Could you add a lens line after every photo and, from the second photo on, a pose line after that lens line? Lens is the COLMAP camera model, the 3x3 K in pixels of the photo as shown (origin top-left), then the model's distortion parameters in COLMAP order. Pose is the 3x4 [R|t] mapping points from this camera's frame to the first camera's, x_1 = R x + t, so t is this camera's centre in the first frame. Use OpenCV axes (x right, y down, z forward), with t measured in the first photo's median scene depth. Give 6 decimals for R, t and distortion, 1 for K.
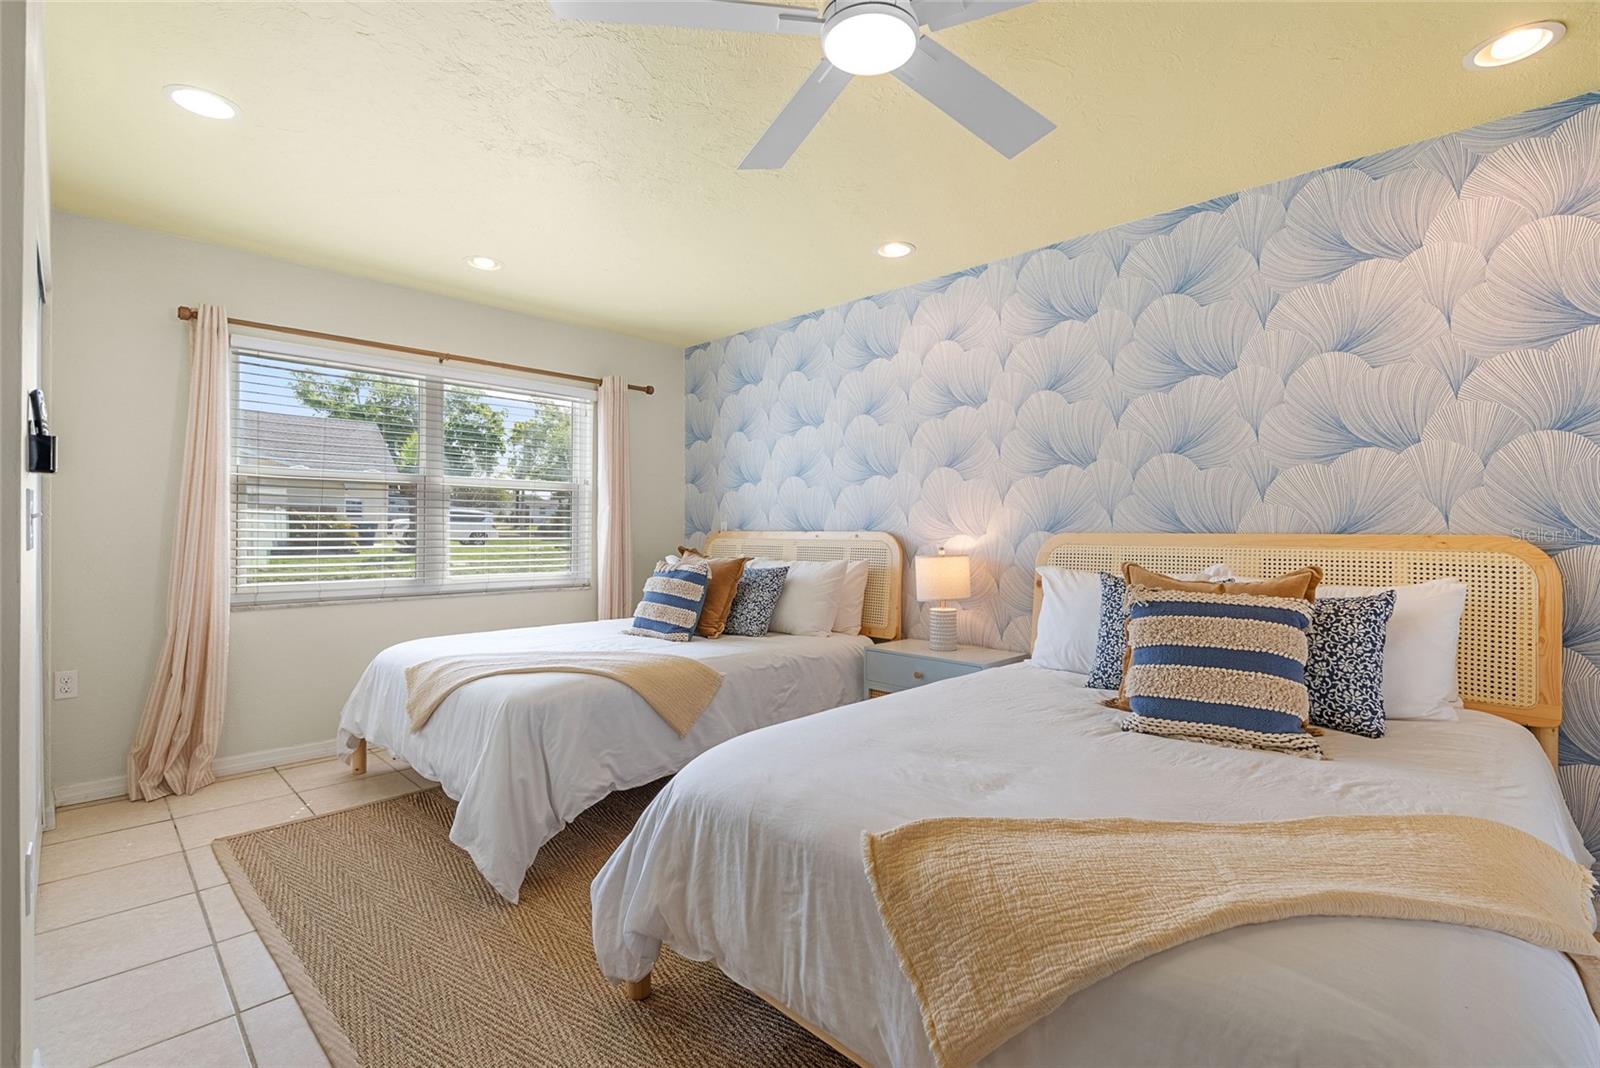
lens RADIAL K [[733.7, 0, 801.0], [0, 733.7, 524.0], [0, 0, 1]] dist [-0.017270, 0.006240]
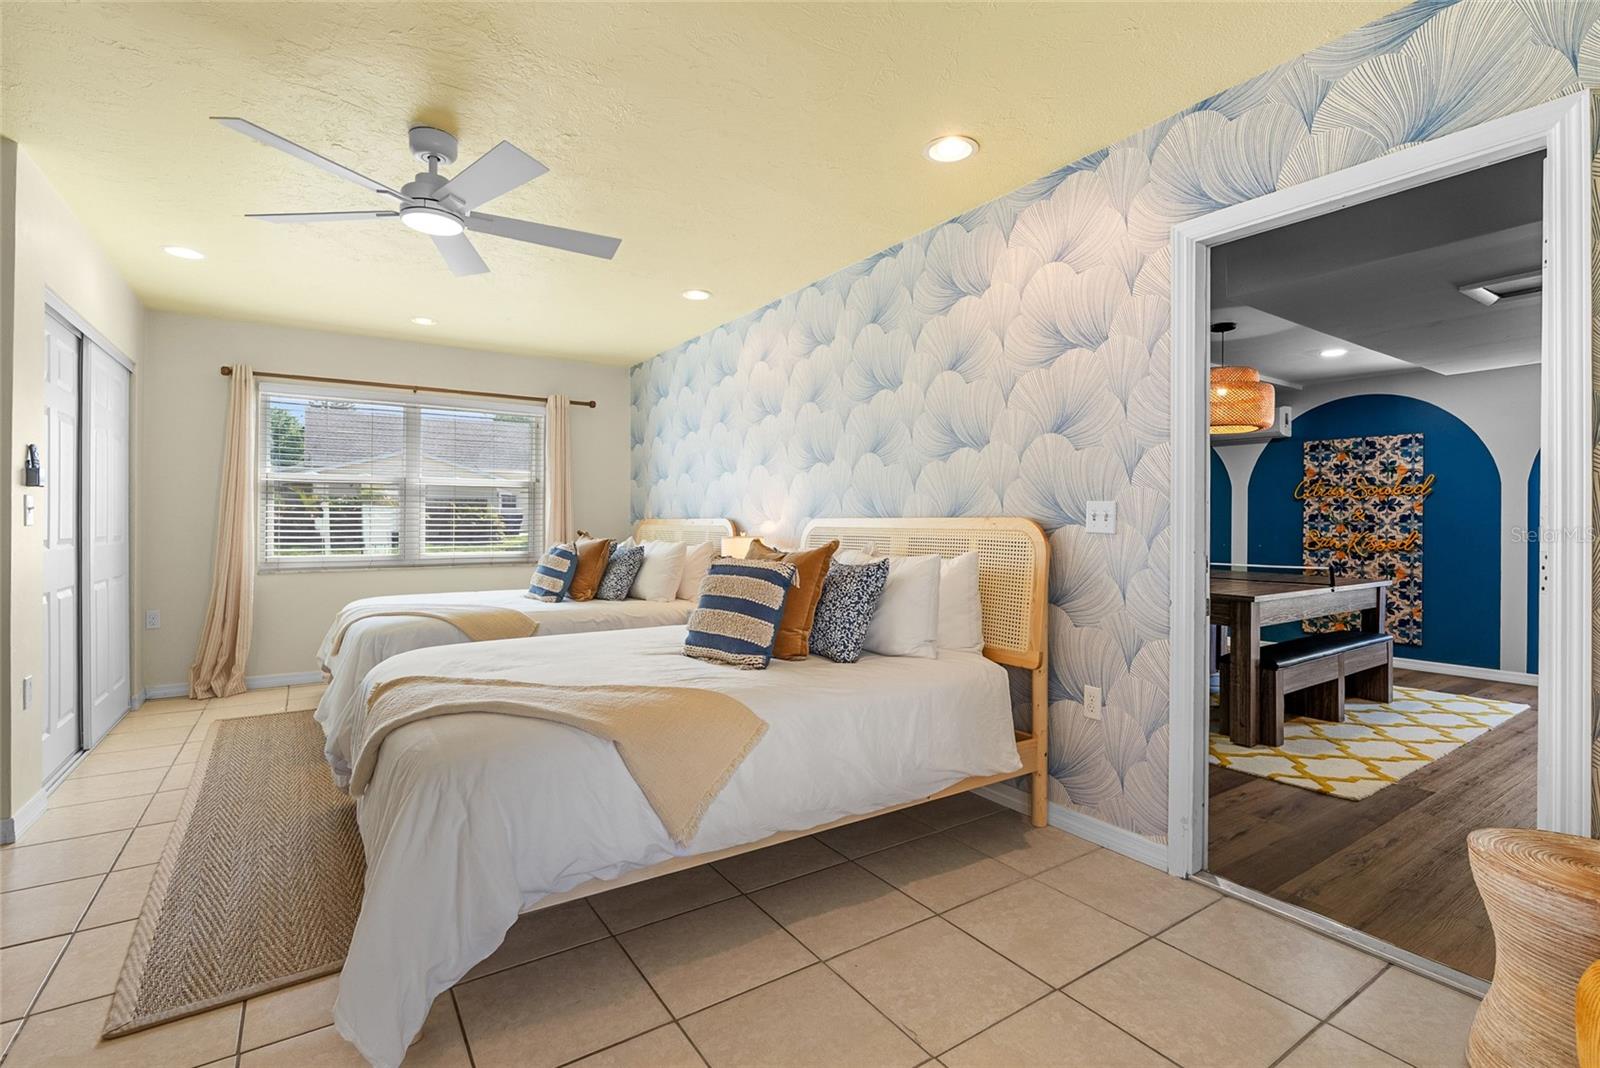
lens RADIAL K [[733.7, 0, 801.8], [0, 733.7, 516.5], [0, 0, 1]] dist [-0.017270, 0.006240]
pose [[0.981475, -0.004262, -0.191541, 0.538317], [0.004853, 0.999985, 0.002613, 0.005759], [0.191527, -0.003494, 0.981481, -0.204582]]
